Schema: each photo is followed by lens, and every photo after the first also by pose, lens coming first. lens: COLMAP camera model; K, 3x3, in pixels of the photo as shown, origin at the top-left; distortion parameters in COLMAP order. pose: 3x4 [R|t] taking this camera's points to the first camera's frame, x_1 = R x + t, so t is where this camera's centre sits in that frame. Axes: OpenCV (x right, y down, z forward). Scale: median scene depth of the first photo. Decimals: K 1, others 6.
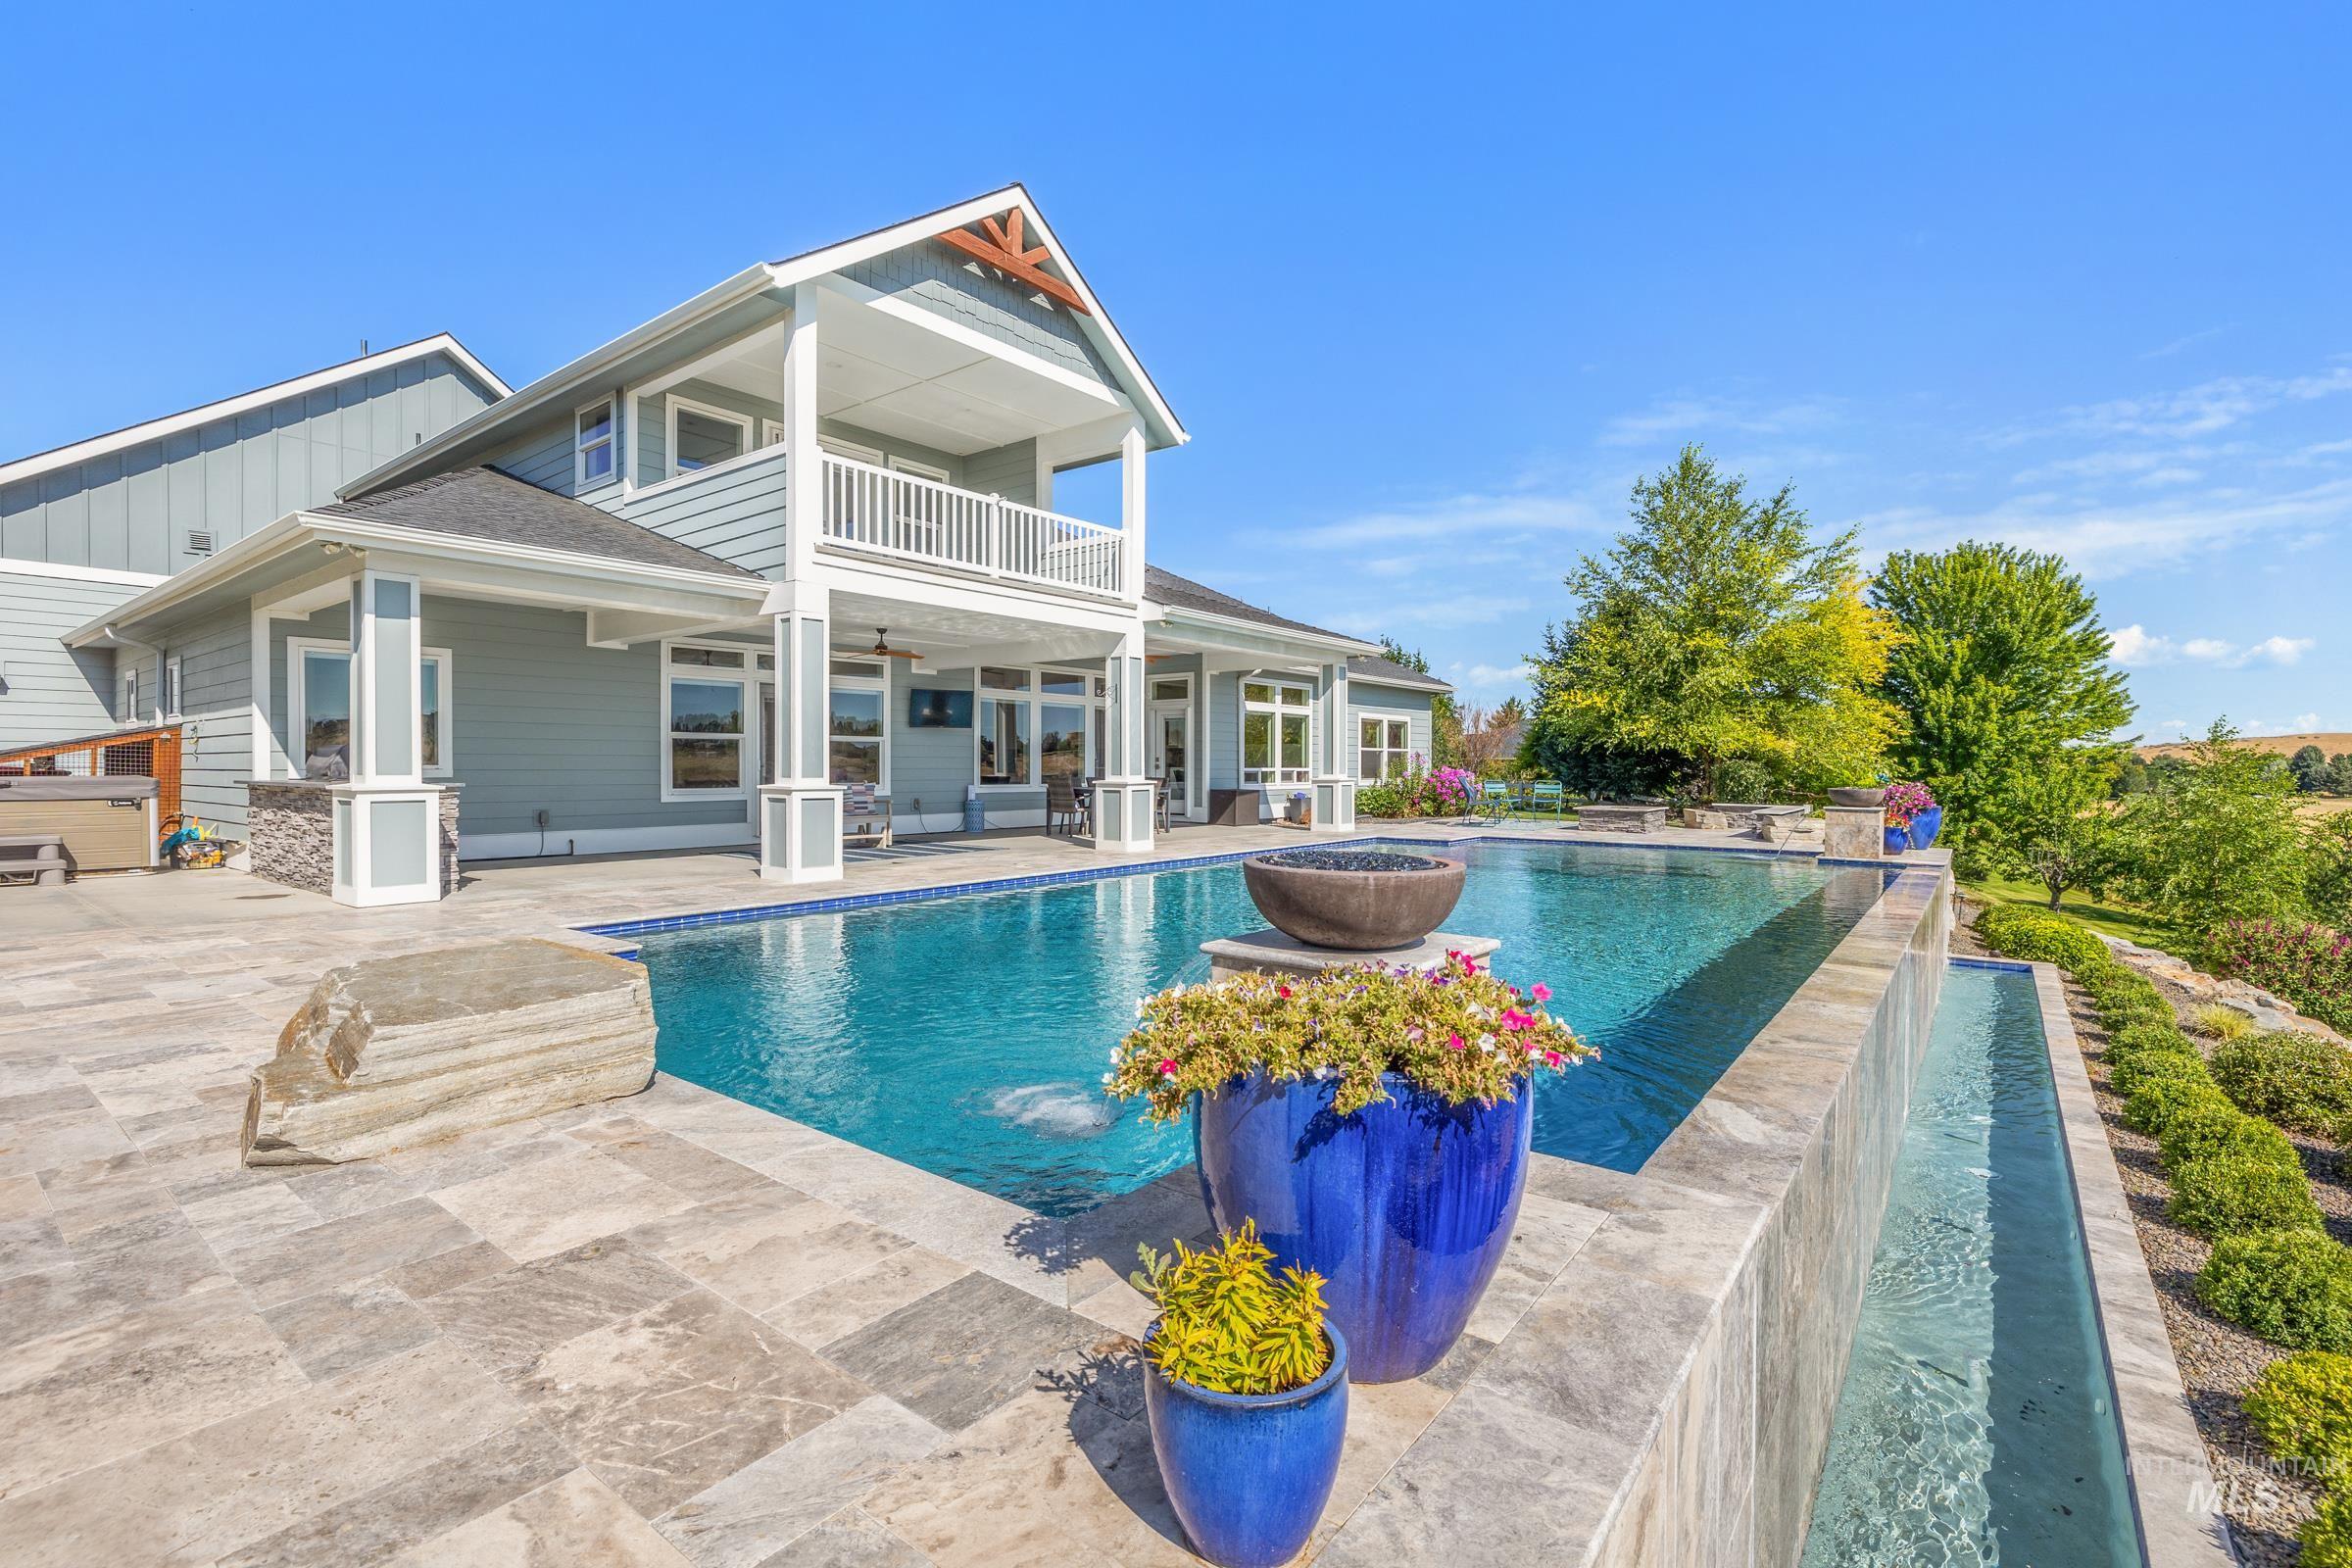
lens RADIAL K [[1044.3, 0, 1187.9], [0, 1044.3, 774.5], [0, 0, 1]] dist [-0.003793, 0.000057]
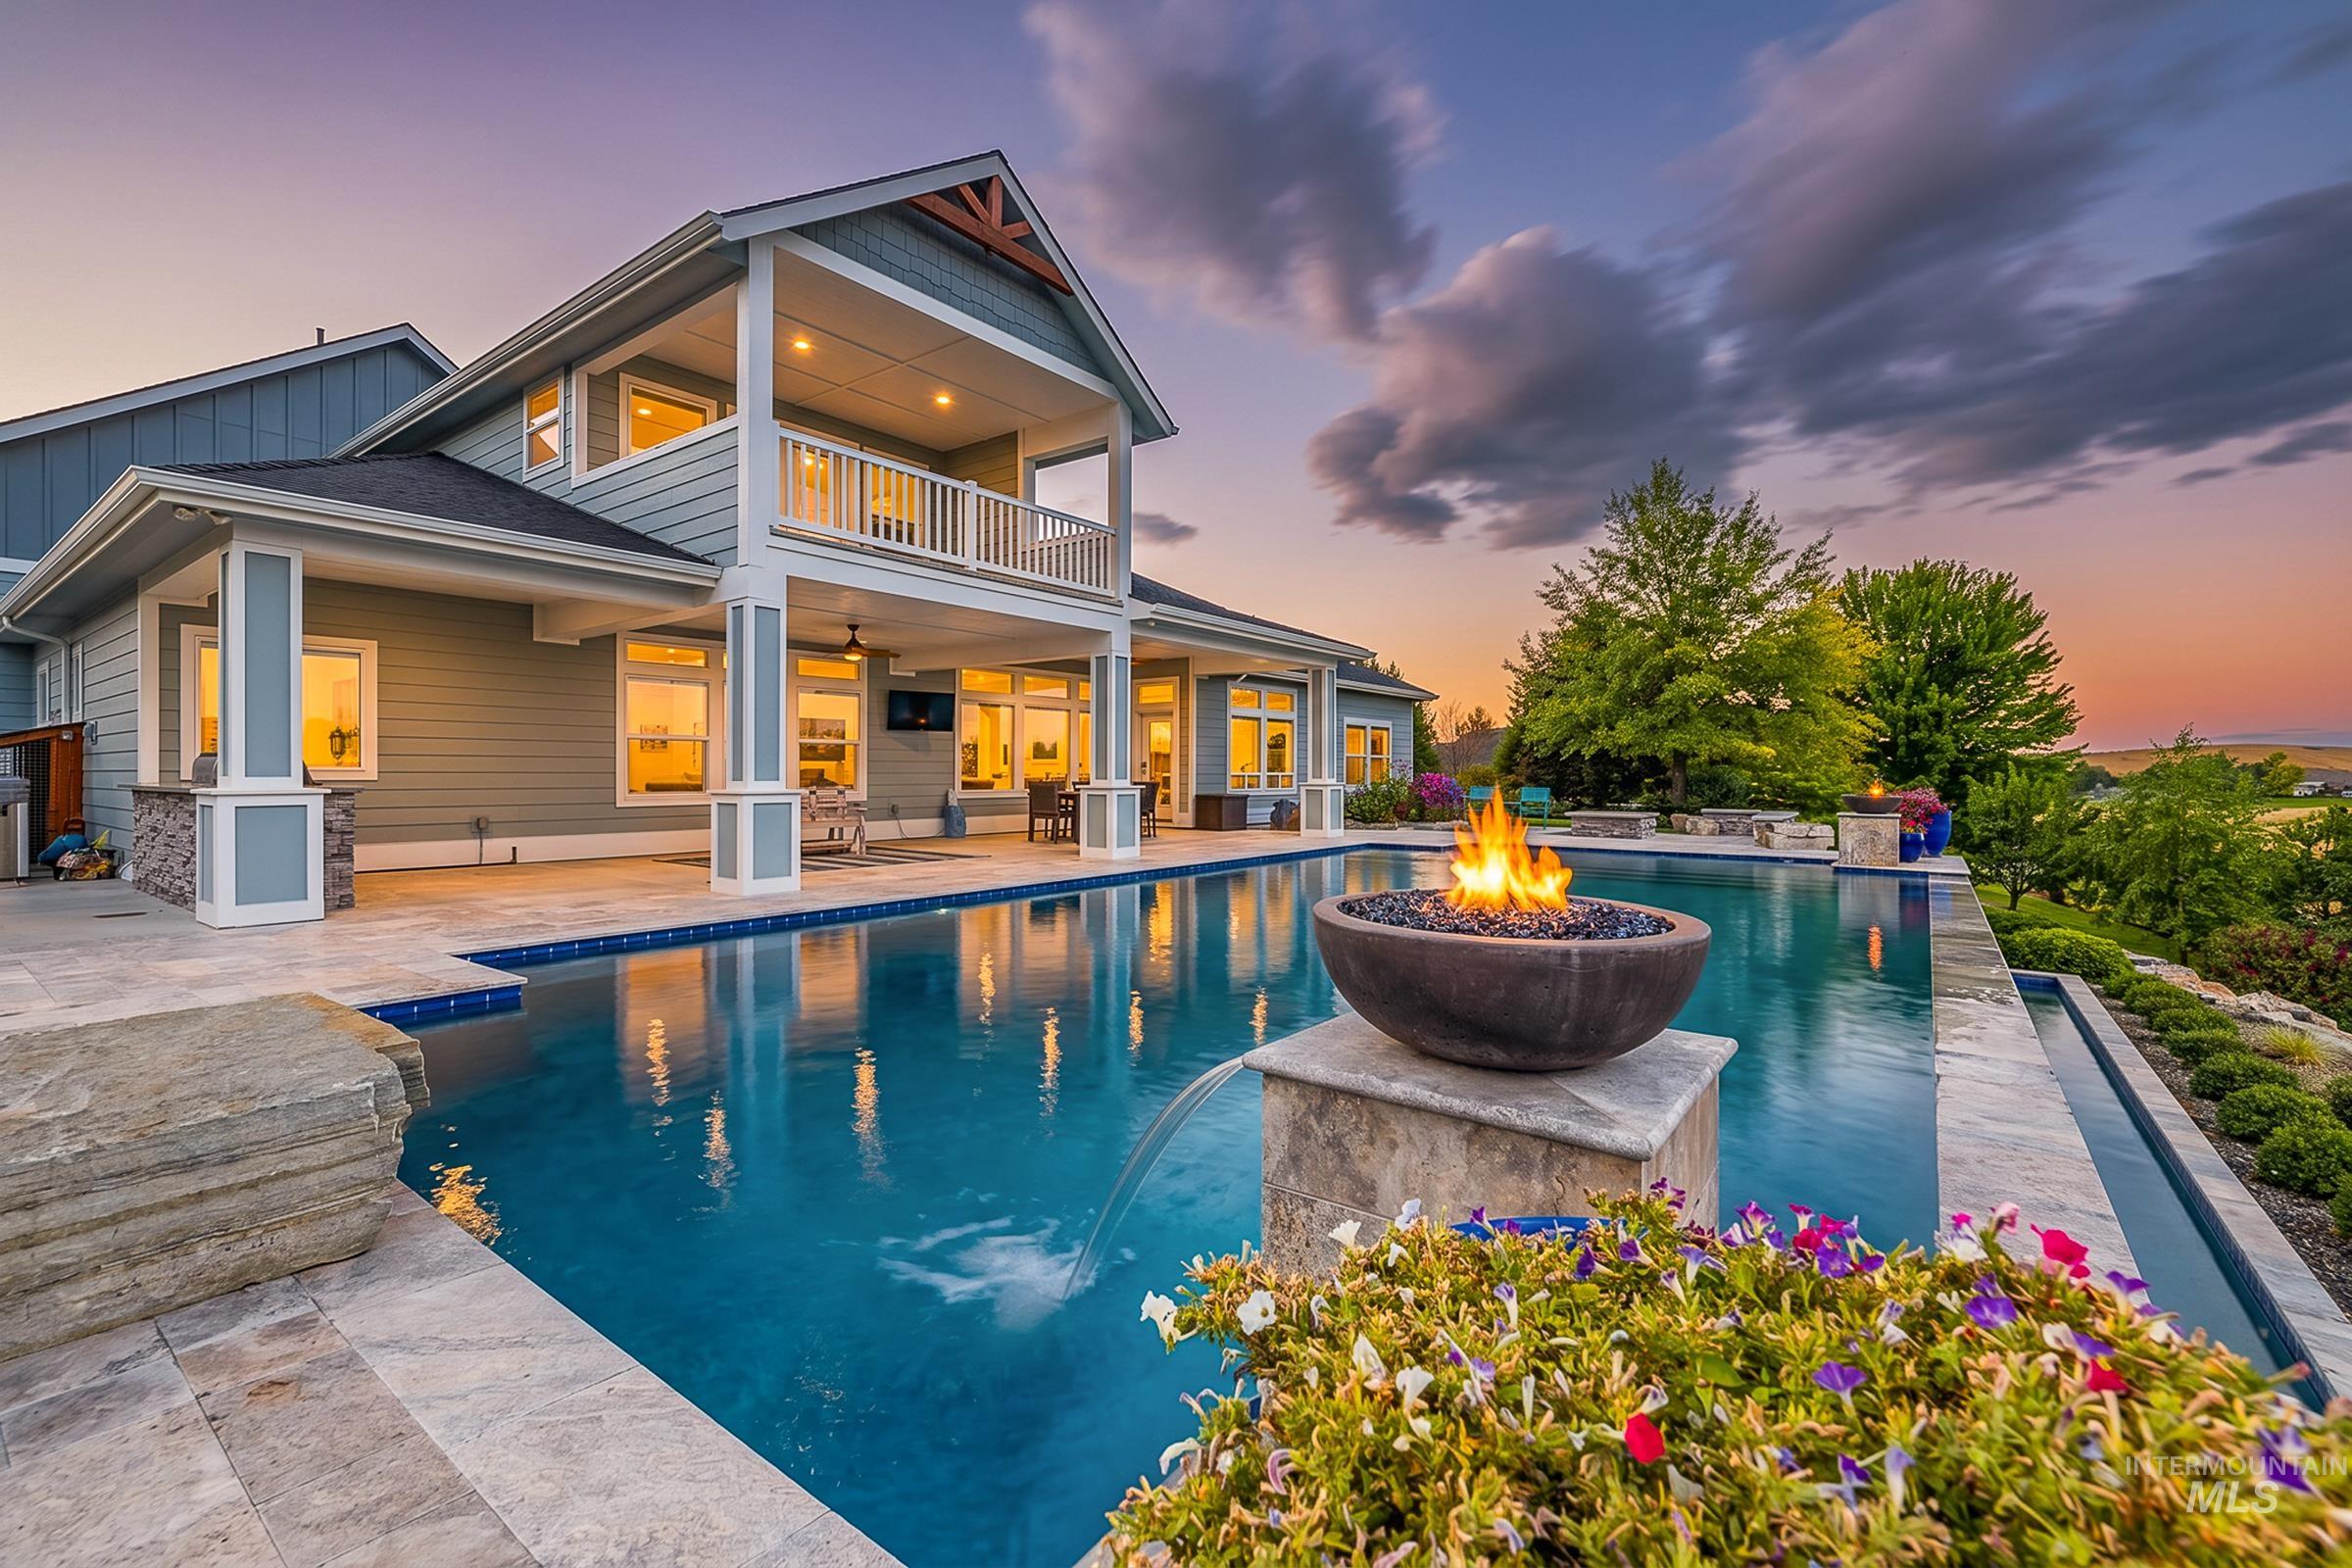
lens RADIAL K [[989.2, 0, 1205.1], [0, 989.2, 783.4], [0, 0, 1]] dist [-0.002085, 0.000340]
pose [[0.999398, 0.001555, 0.034669, -0.004452], [-0.001635, 0.999996, 0.002279, 0.001802], [-0.034666, -0.002334, 0.999396, 0.082908]]
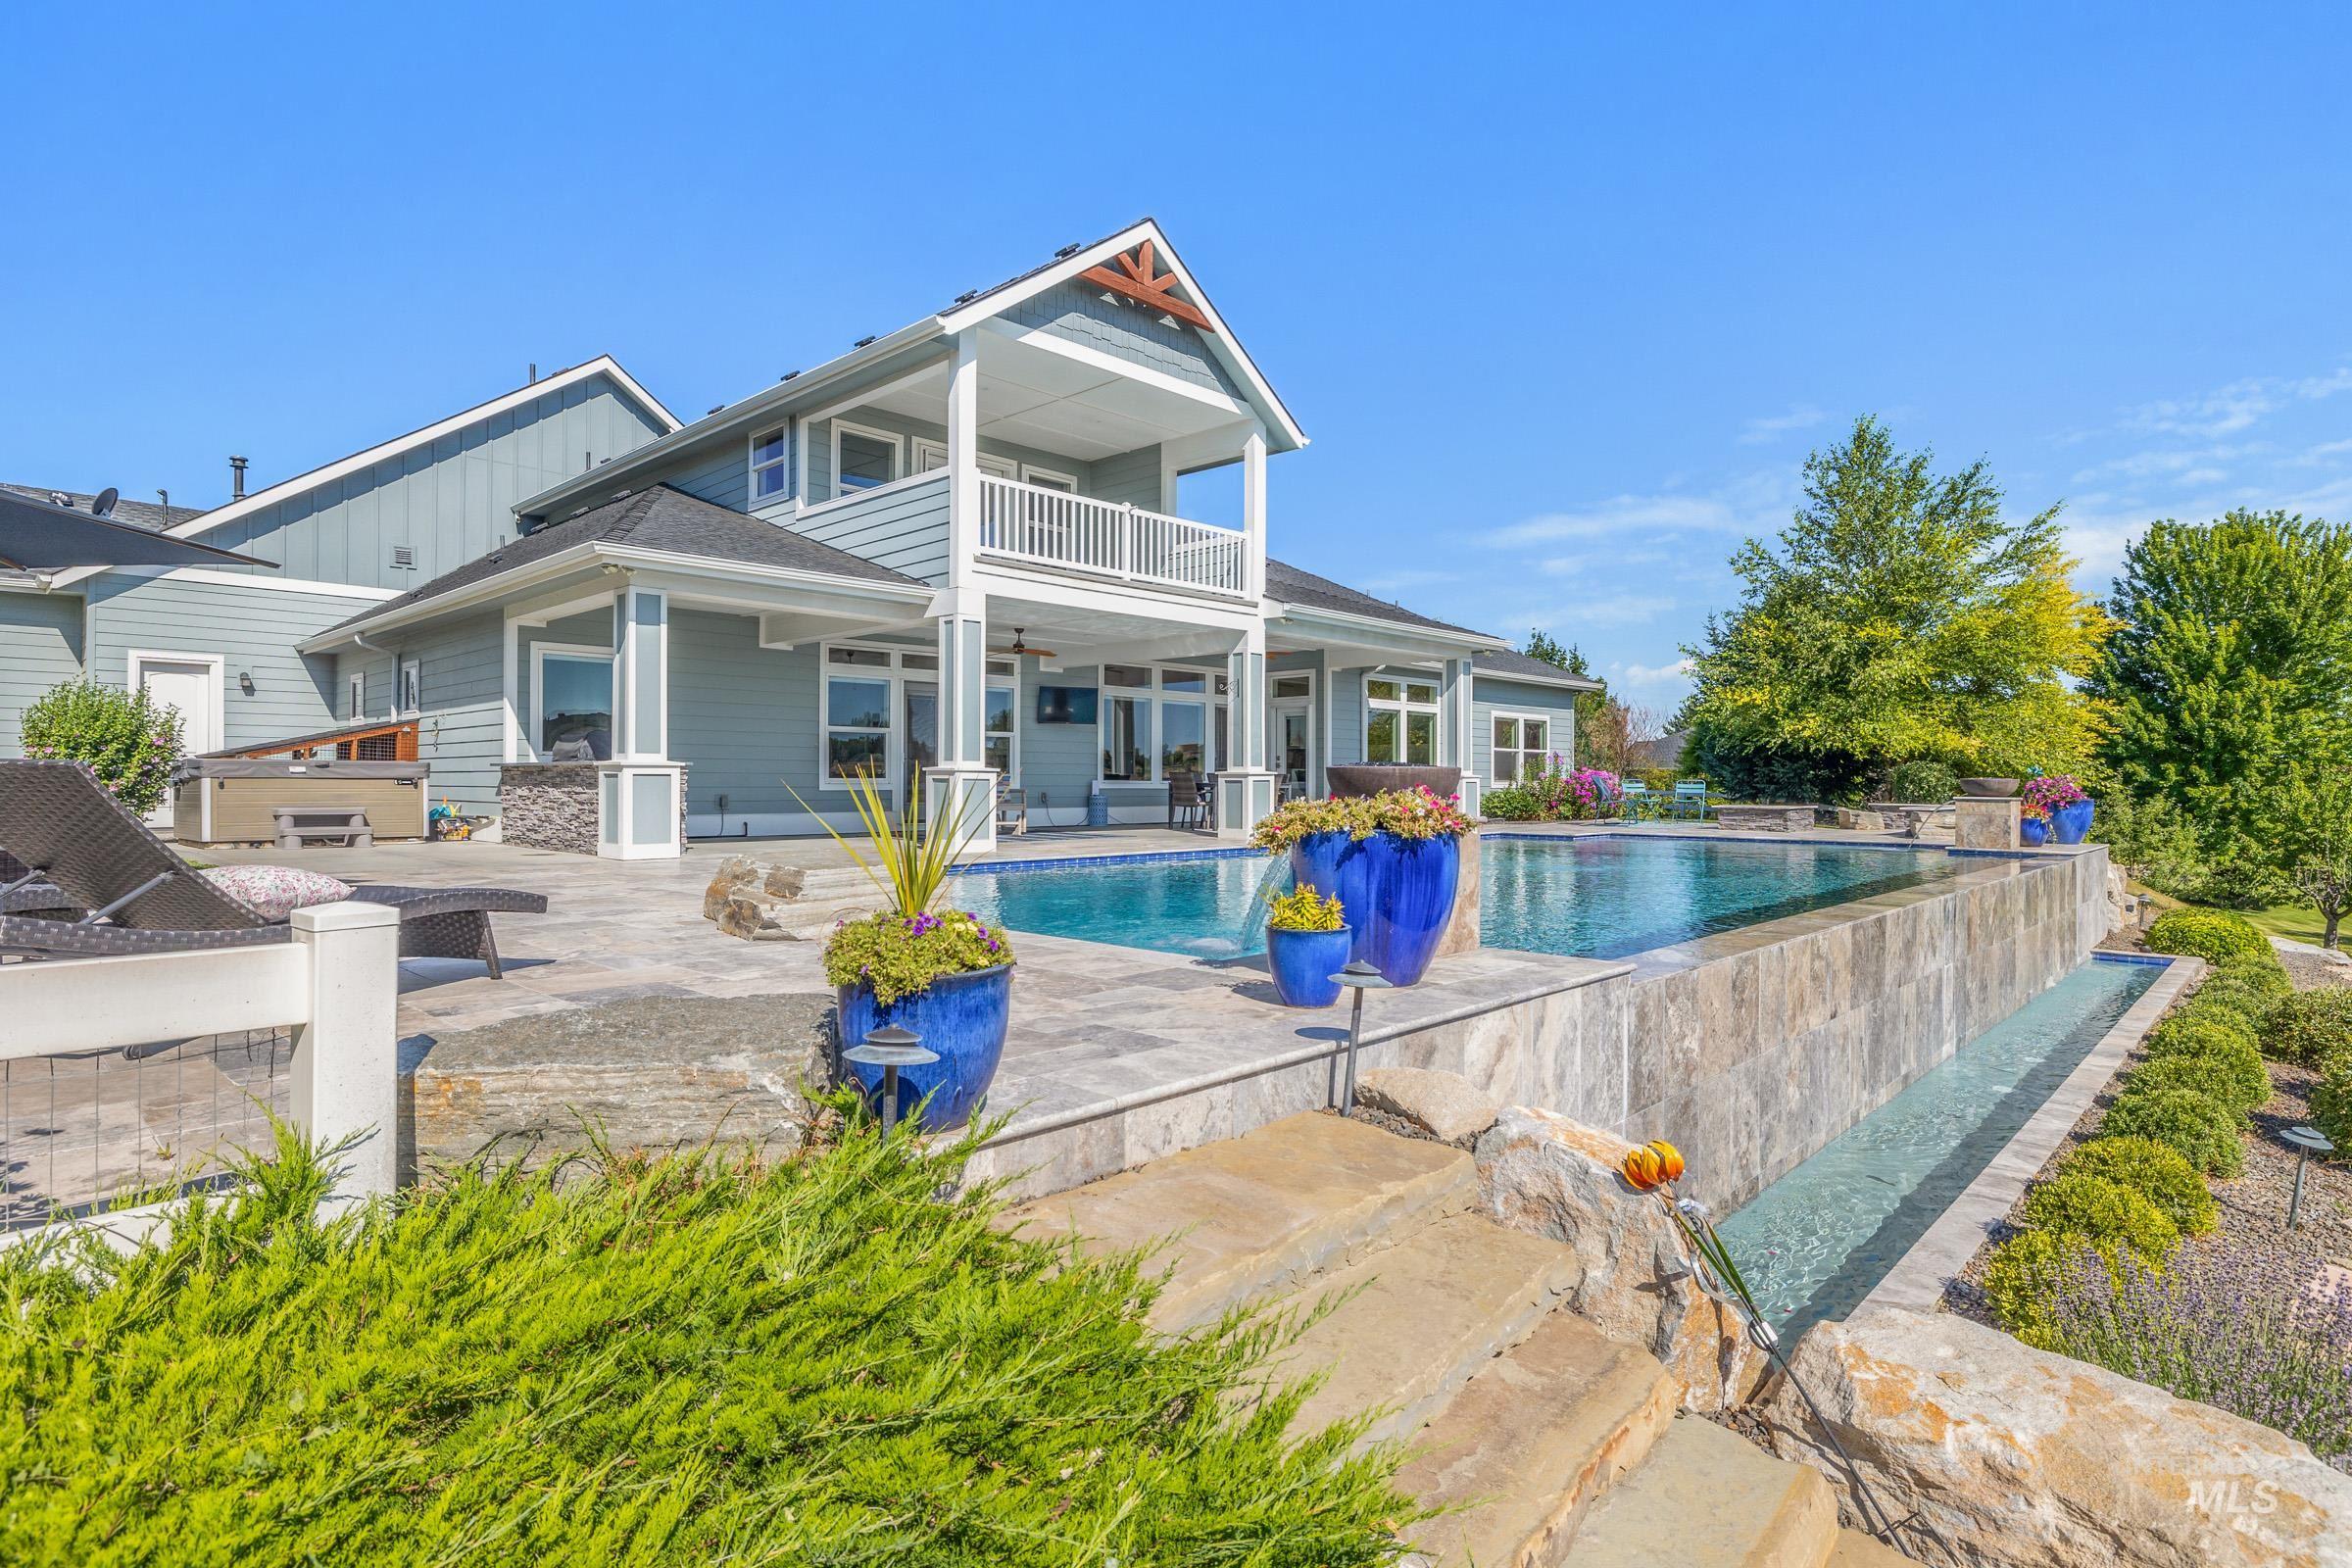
lens RADIAL K [[1214.4, 0, 1187.7], [0, 1214.4, 766.1], [0, 0, 1]] dist [0.001997, -0.001489]
pose [[0.994510, -0.000062, -0.104646, 0.007640], [-0.002353, 0.999734, -0.022952, 0.026550], [0.104620, 0.023072, 0.994245, -0.195862]]
